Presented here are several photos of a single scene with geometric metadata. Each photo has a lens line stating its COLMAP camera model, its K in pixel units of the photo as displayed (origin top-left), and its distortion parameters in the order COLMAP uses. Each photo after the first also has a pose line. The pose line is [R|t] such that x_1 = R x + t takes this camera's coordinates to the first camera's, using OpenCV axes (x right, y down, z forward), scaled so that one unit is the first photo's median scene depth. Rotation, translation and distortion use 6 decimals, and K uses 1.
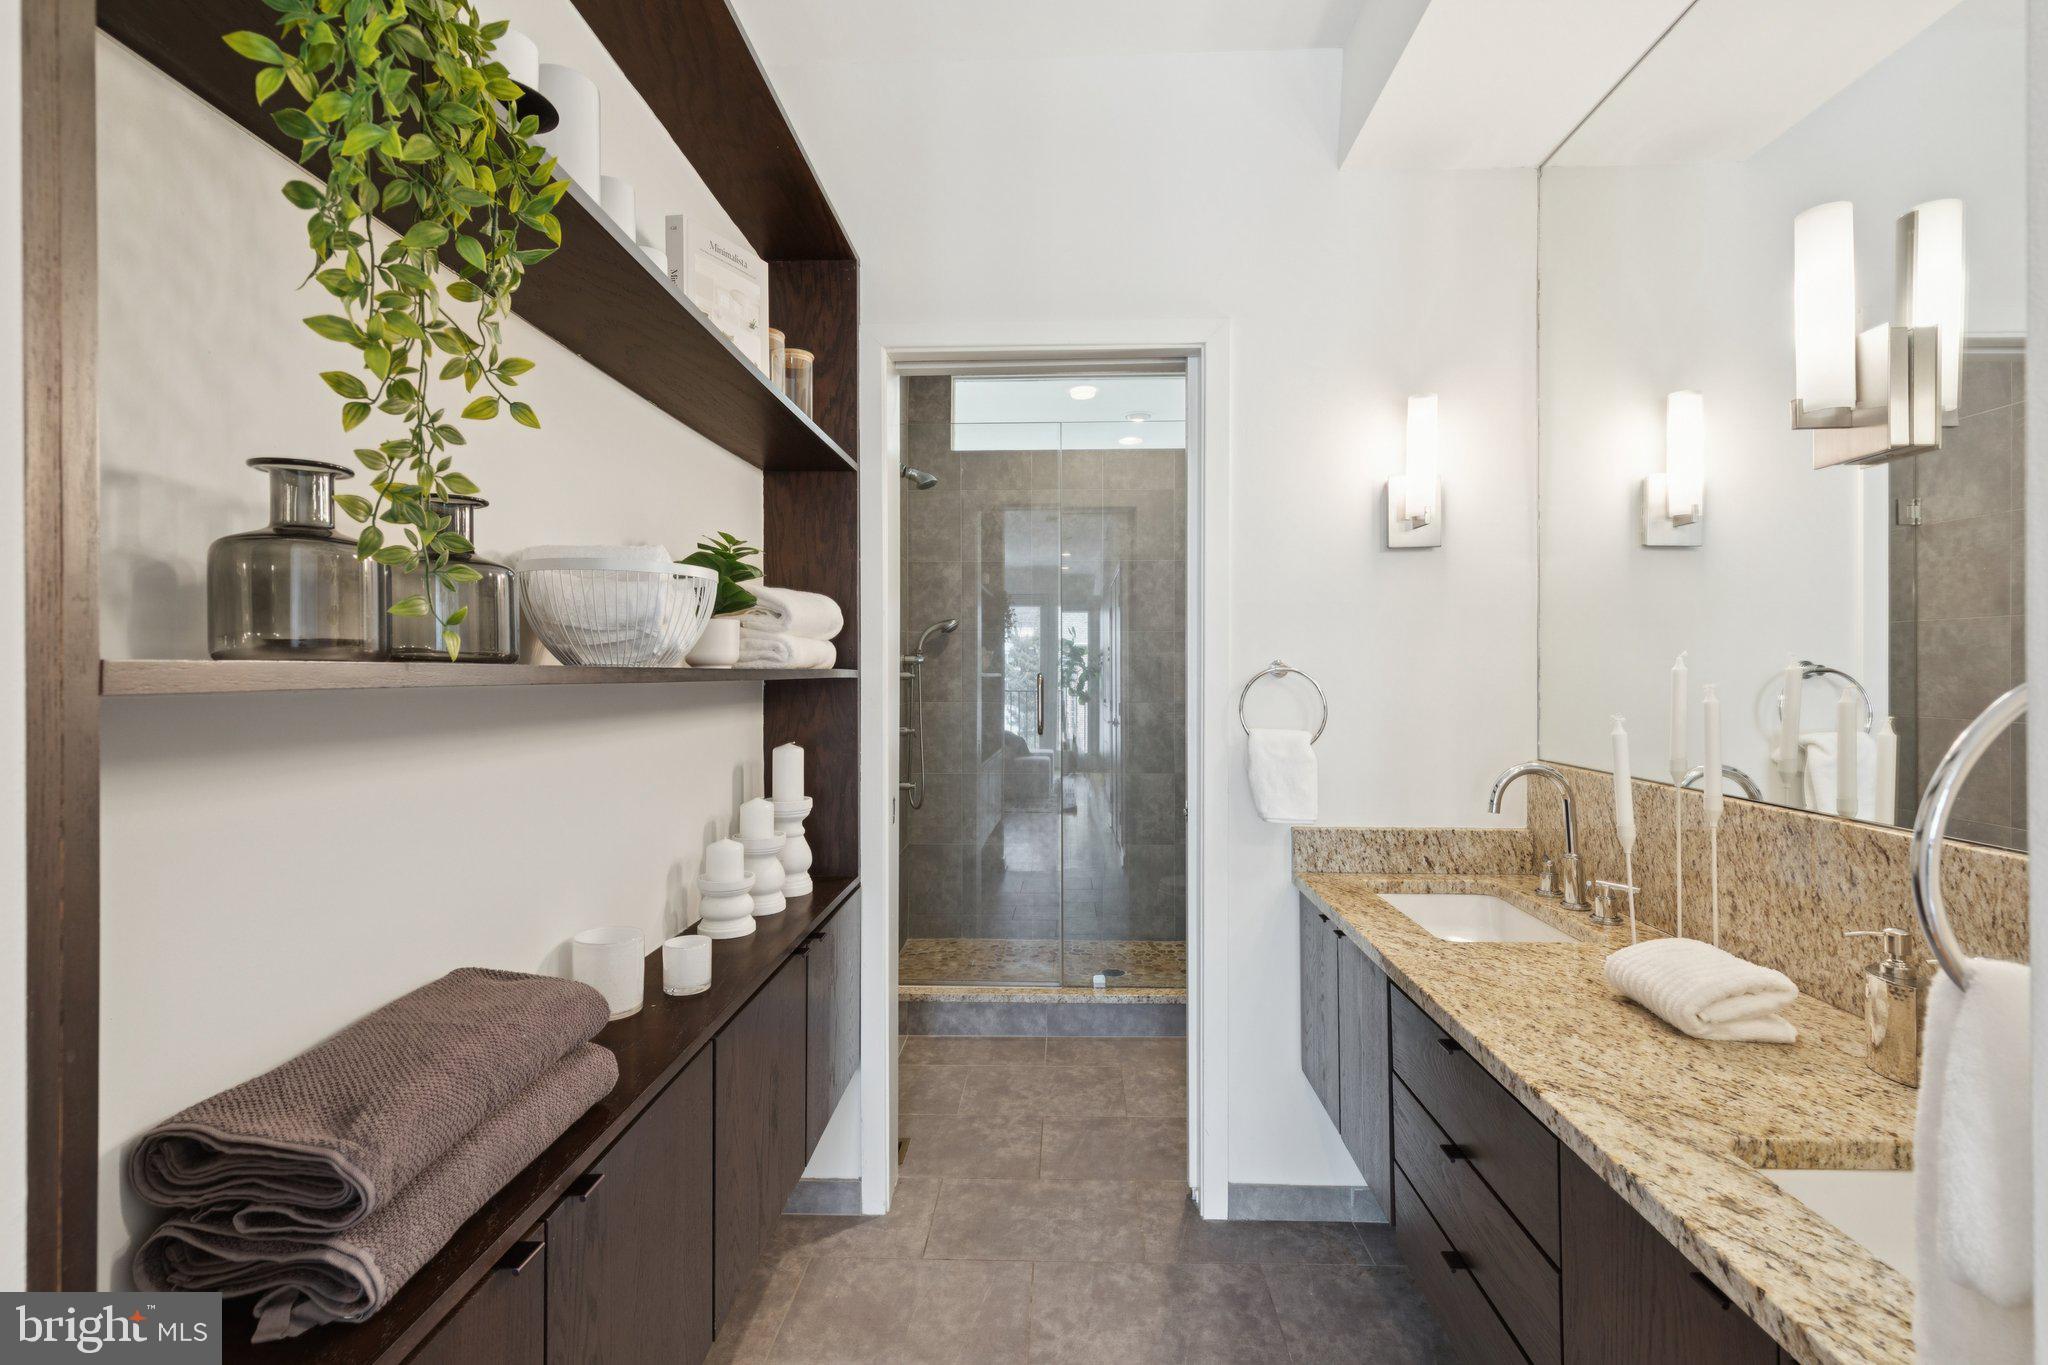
lens RADIAL K [[932.6, 0, 1021.0], [0, 932.6, 671.4], [0, 0, 1]] dist [0.008065, -0.001769]
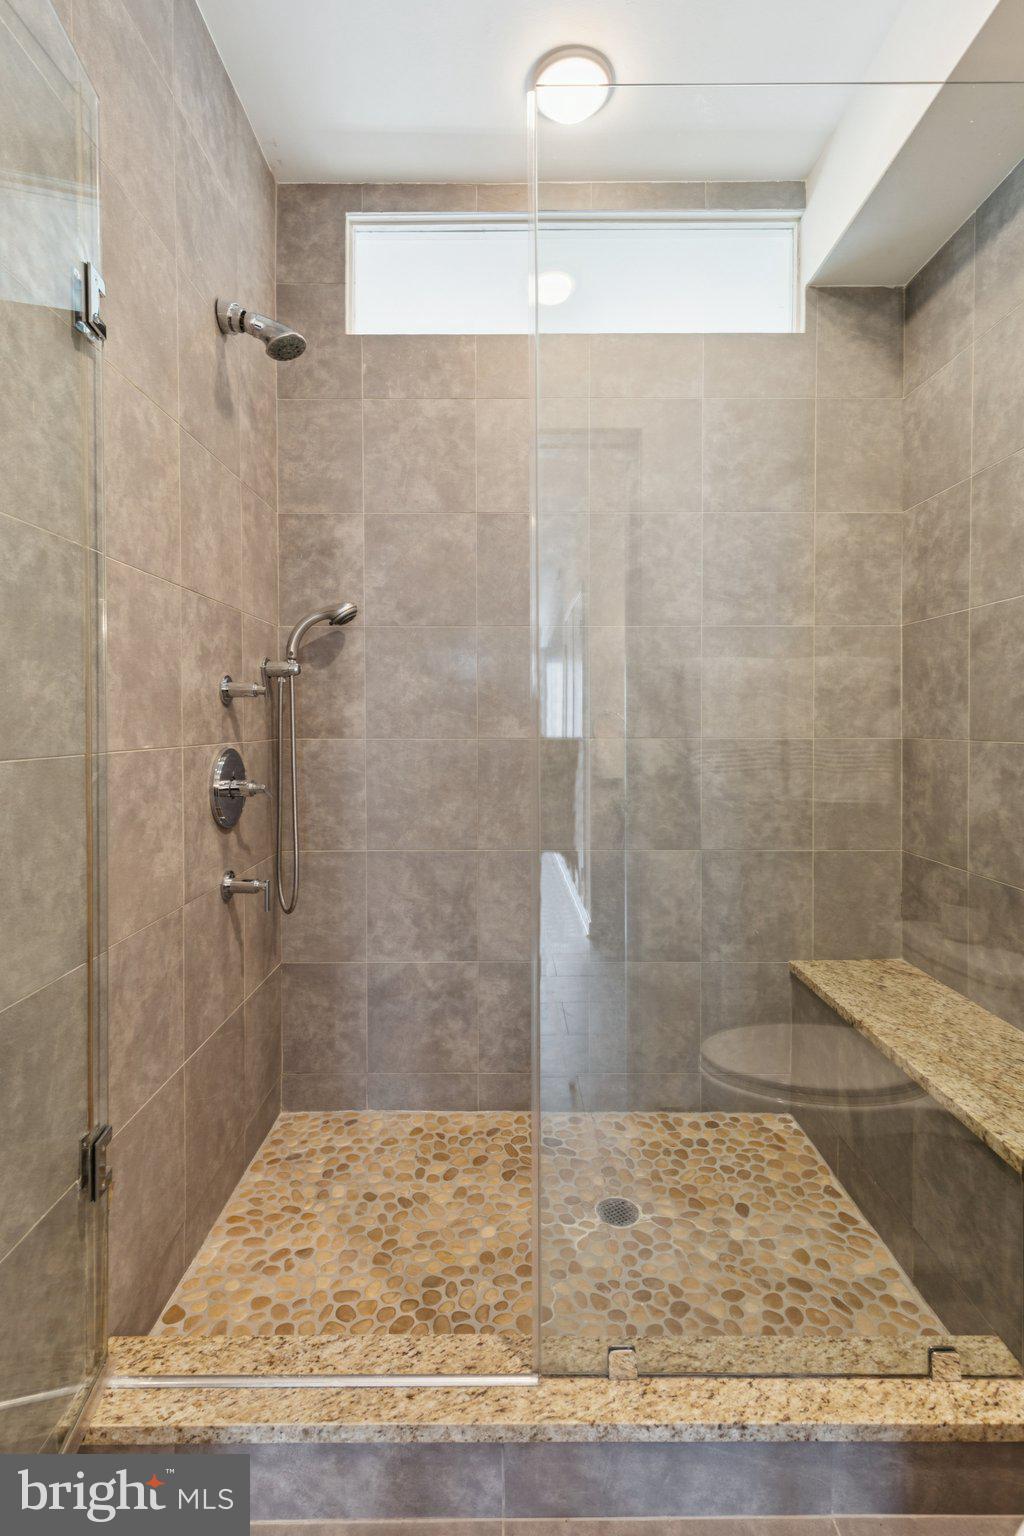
lens RADIAL K [[699.5, 0, 509.0], [0, 699.5, 725.3], [0, 0, 1]] dist [0.008065, -0.001769]
pose [[0.998983, -0.000757, 0.045087, 0.023665], [0.000656, 0.999997, 0.002261, 0.045232], [-0.045088, -0.002229, 0.998981, 1.021173]]
